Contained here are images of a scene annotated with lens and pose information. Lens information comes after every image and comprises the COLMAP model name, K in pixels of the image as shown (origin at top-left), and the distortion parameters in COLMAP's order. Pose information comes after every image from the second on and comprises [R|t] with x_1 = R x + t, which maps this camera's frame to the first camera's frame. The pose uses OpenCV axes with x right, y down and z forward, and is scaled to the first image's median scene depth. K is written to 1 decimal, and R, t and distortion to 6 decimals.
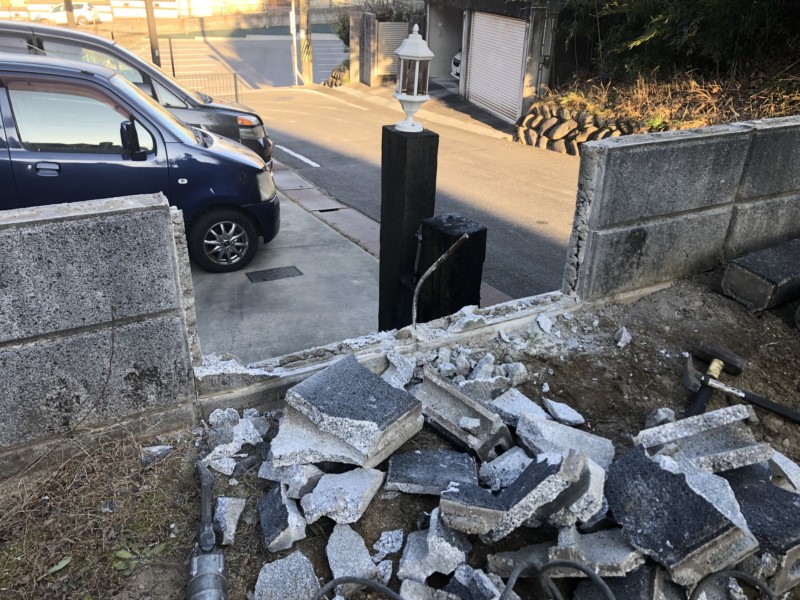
lens RADIAL K [[651.4, 0, 392.5], [0, 651.4, 291.4], [0, 0, 1]] dist [0.016325, -0.004097]
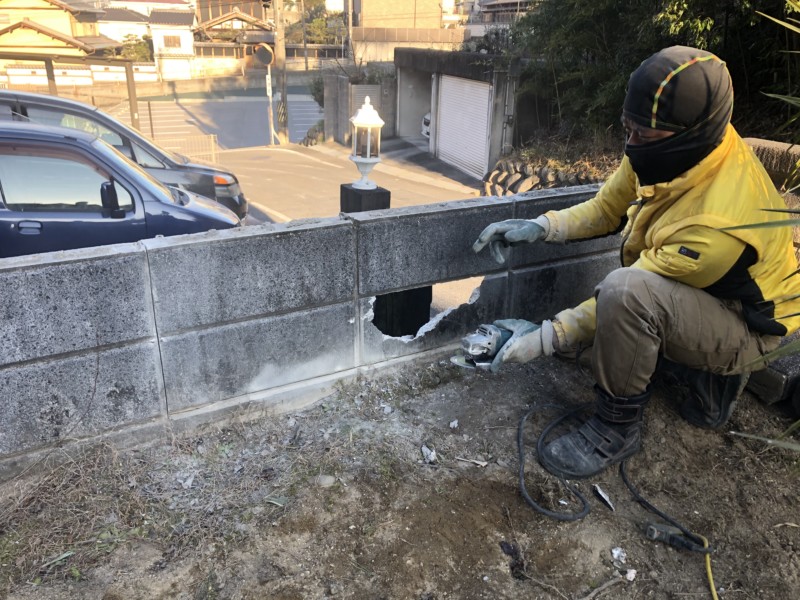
lens RADIAL K [[651.4, 0, 393.5], [0, 651.4, 293.4], [0, 0, 1]] dist [0.016325, -0.004097]
pose [[0.999295, -0.017332, 0.033305, 0.037959], [0.019916, 0.996685, -0.078883, 0.024711], [-0.031828, 0.079491, 0.996327, -0.109447]]
